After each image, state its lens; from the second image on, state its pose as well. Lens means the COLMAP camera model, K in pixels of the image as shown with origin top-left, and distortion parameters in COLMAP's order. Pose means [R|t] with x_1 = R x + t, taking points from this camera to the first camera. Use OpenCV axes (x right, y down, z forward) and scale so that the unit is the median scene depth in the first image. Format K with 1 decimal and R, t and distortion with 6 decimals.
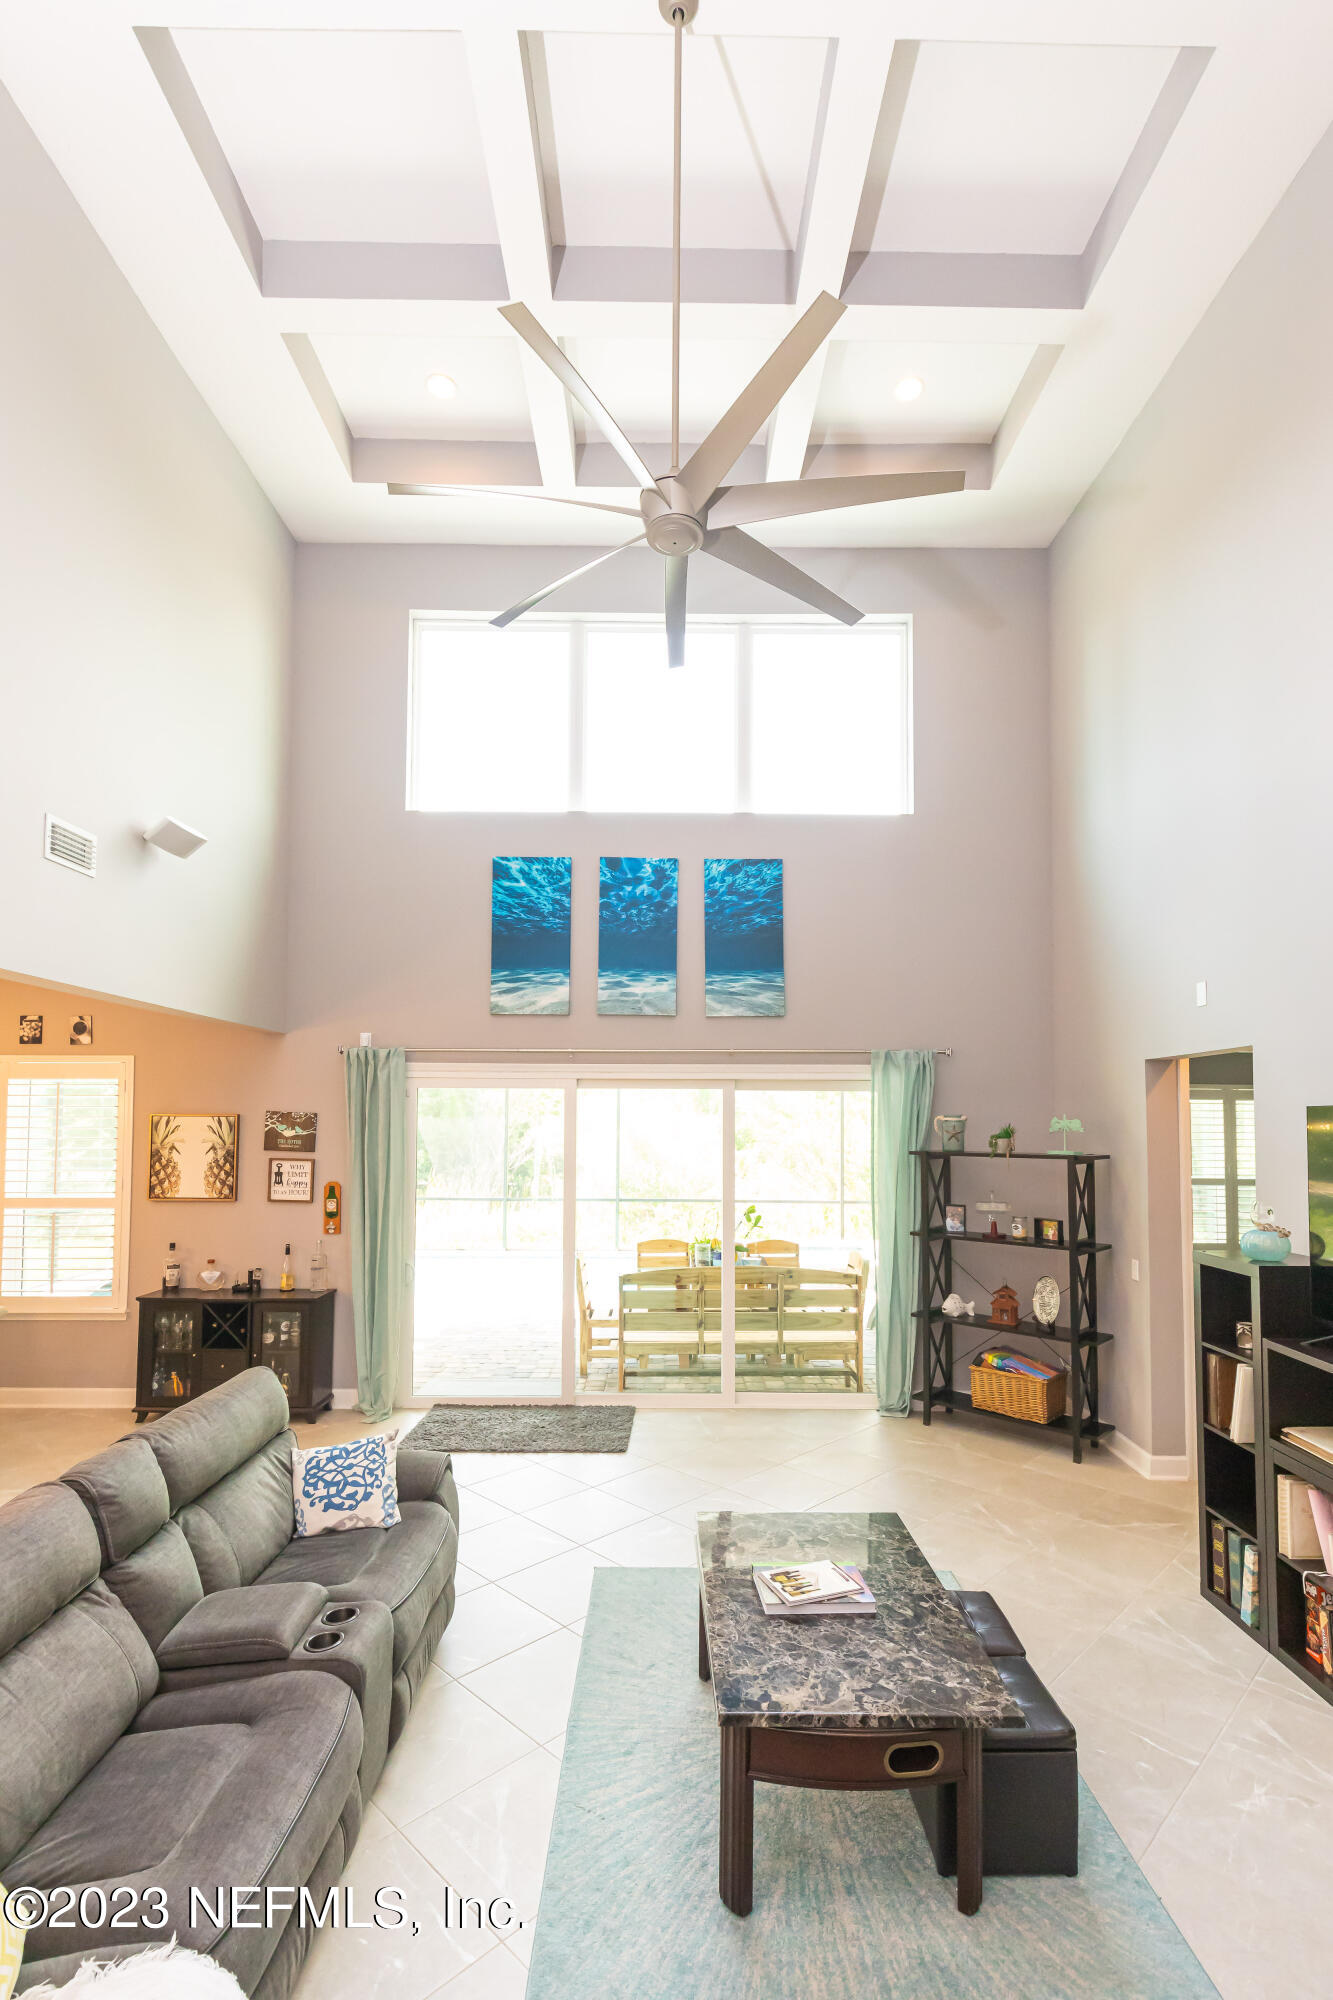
lens RADIAL K [[916.0, 0, 659.2], [0, 916.0, 1092.8], [0, 0, 1]] dist [0.003798, -0.001815]
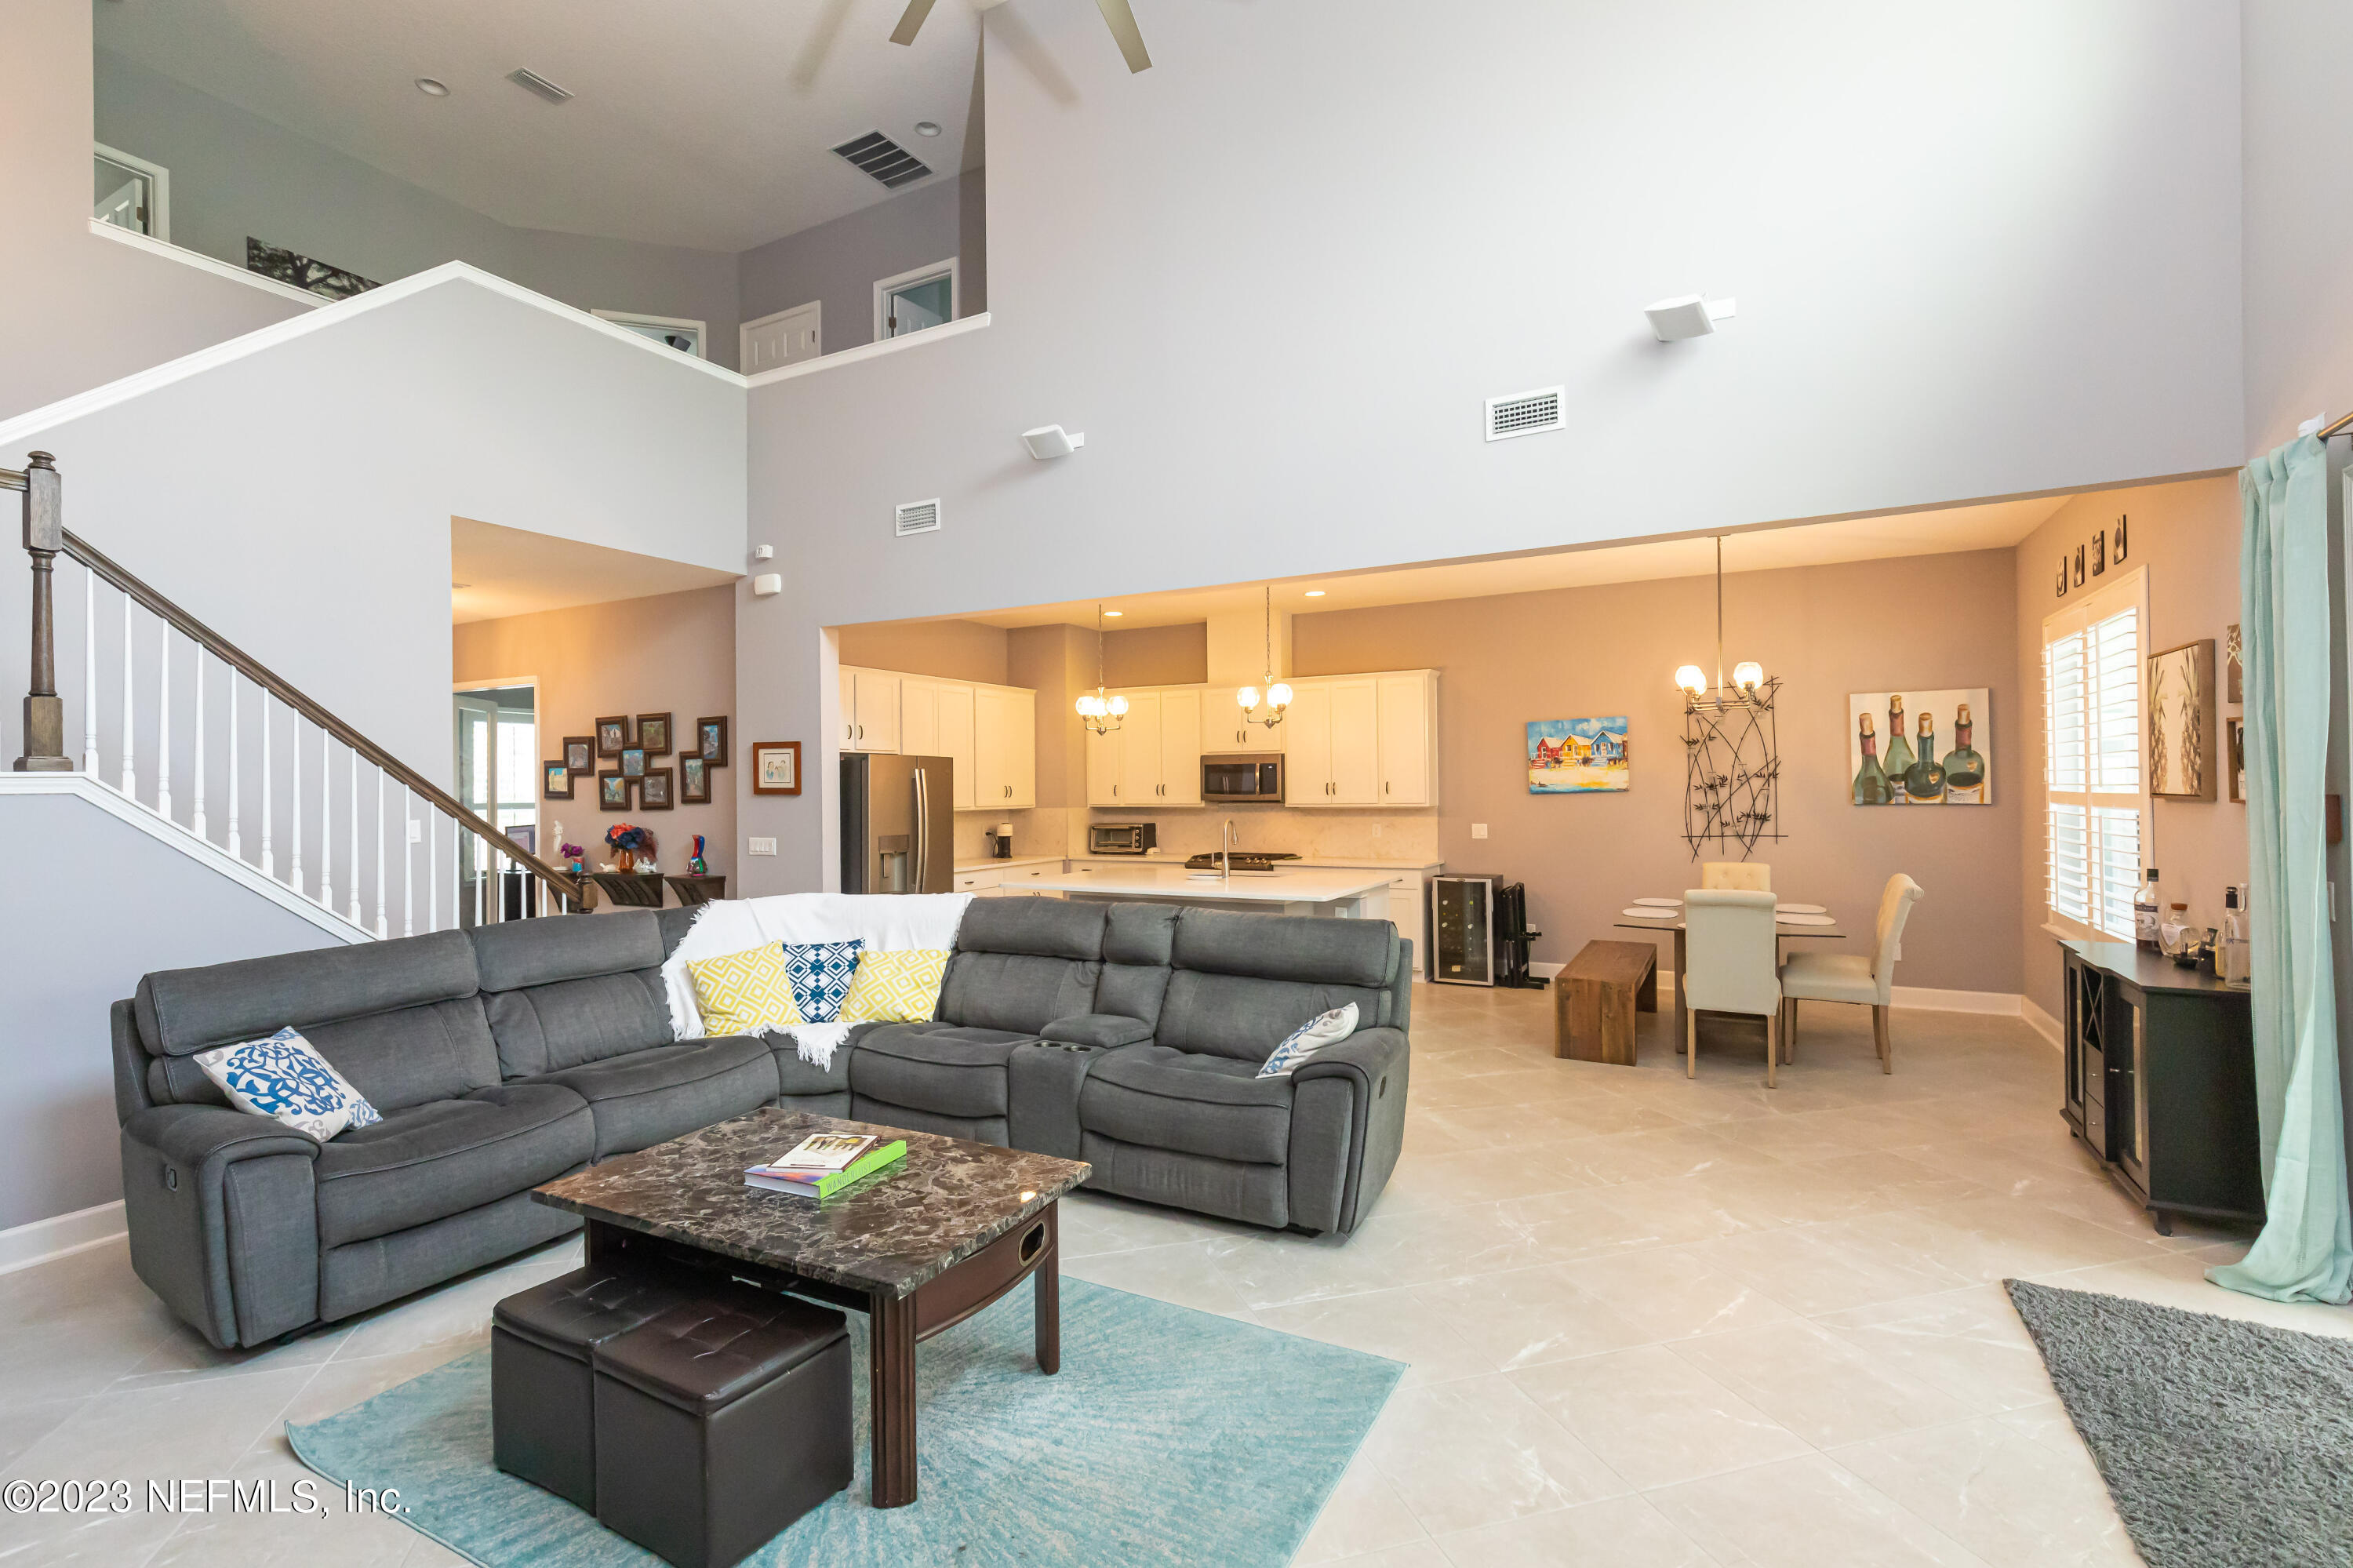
lens RADIAL K [[1077.7, 0, 1155.2], [0, 1077.7, 777.7], [0, 0, 1]] dist [0.003798, -0.001815]
pose [[-0.428055, -0.008734, -0.903710, 0.372276], [0.055307, 0.997826, -0.035840, 0.092334], [0.902059, -0.065323, -0.426642, 0.711377]]
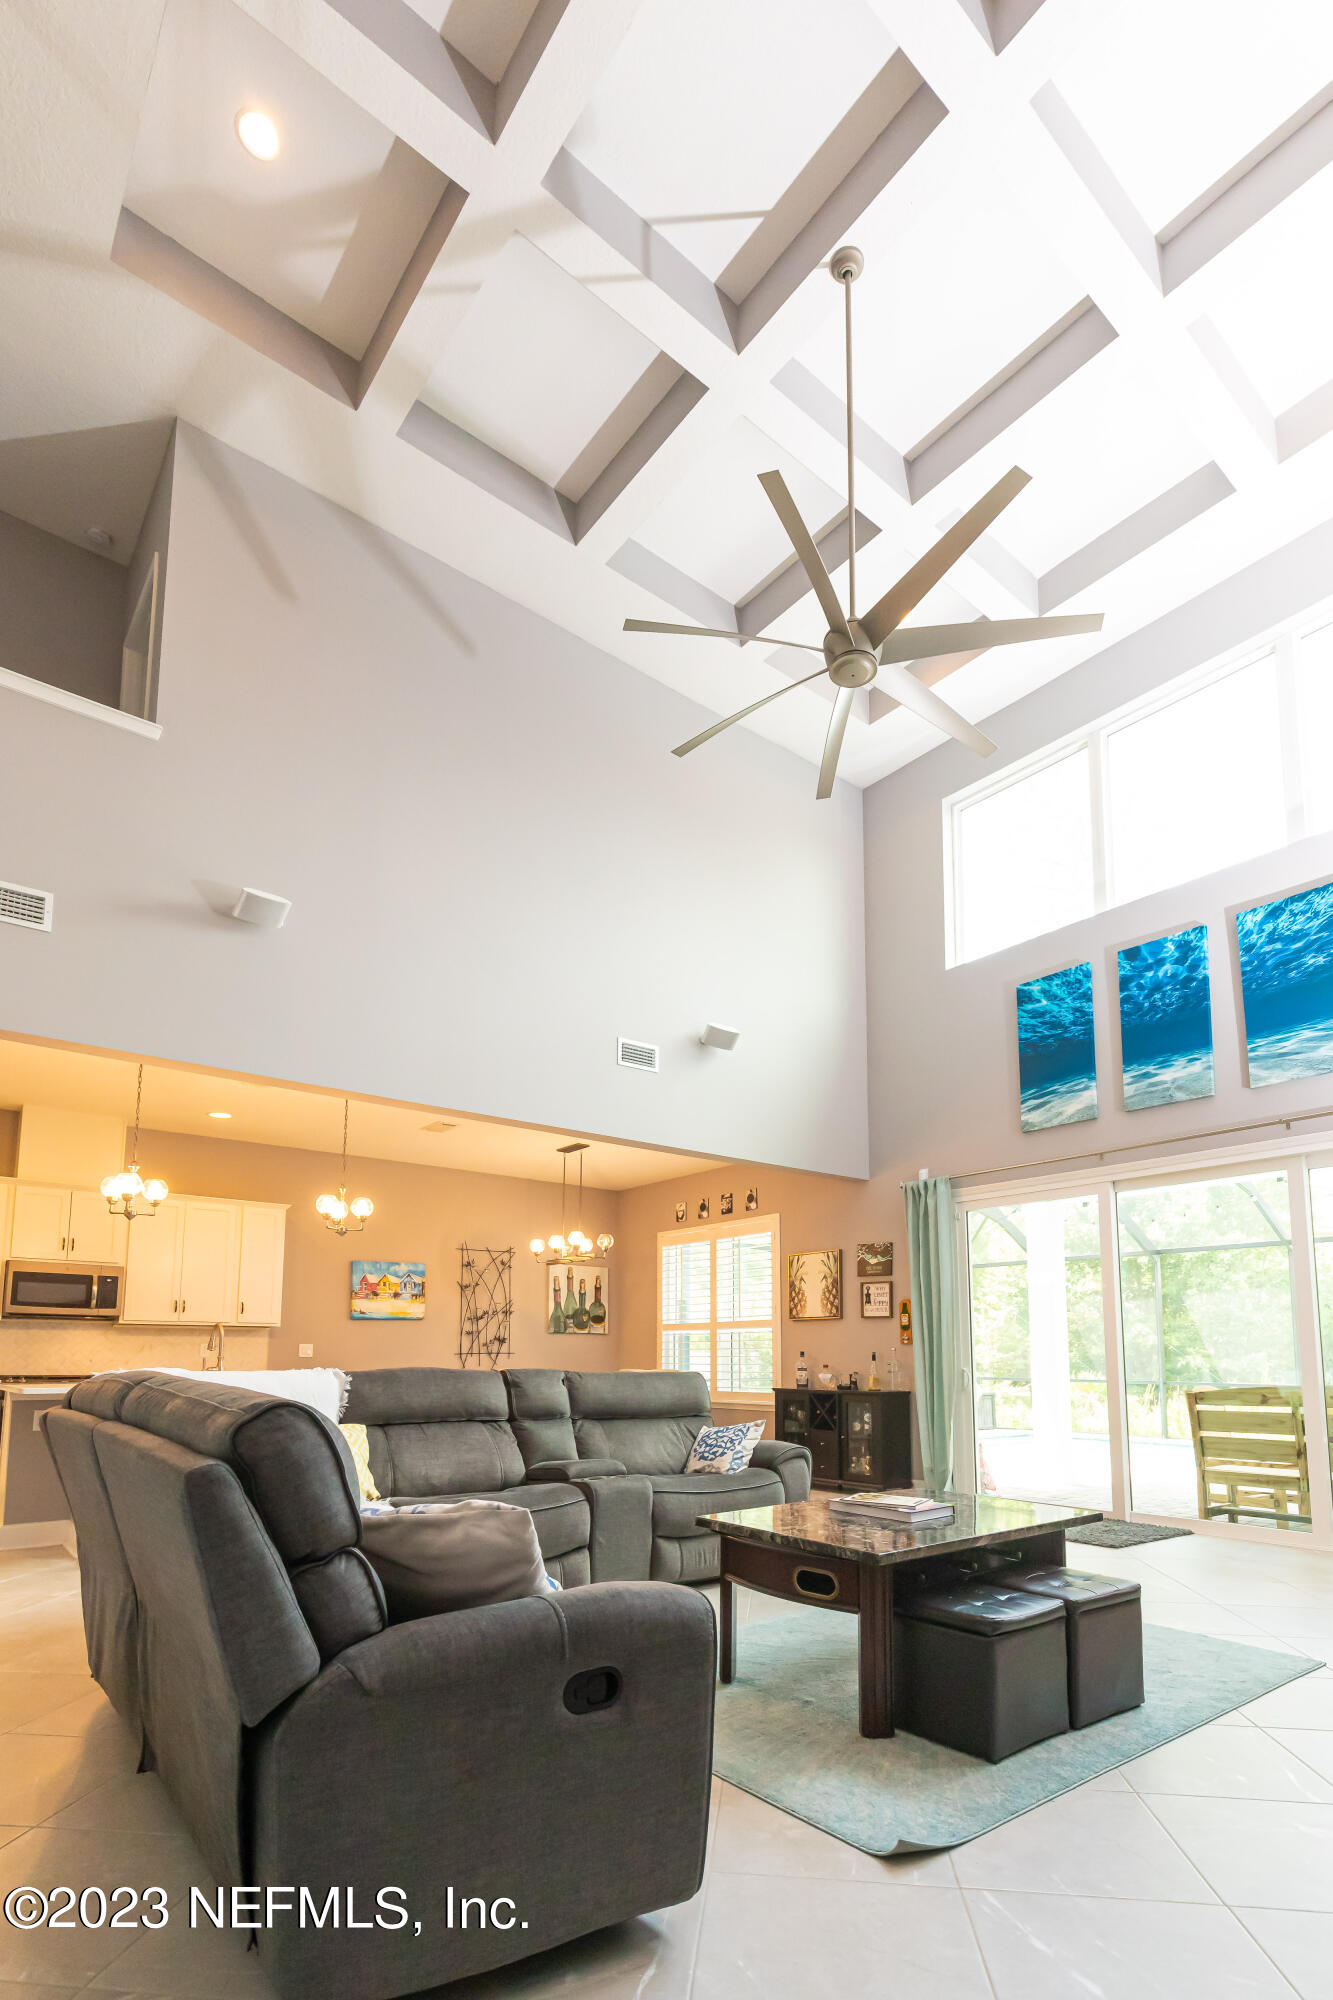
lens RADIAL K [[916.0, 0, 682.3], [0, 916.0, 1248.8], [0, 0, 1]] dist [0.003798, -0.001815]
pose [[0.647632, -0.090285, -0.756585, 0.344995], [0.037372, 0.995524, -0.086808, 0.123181], [0.761036, 0.027944, 0.648107, 0.029506]]
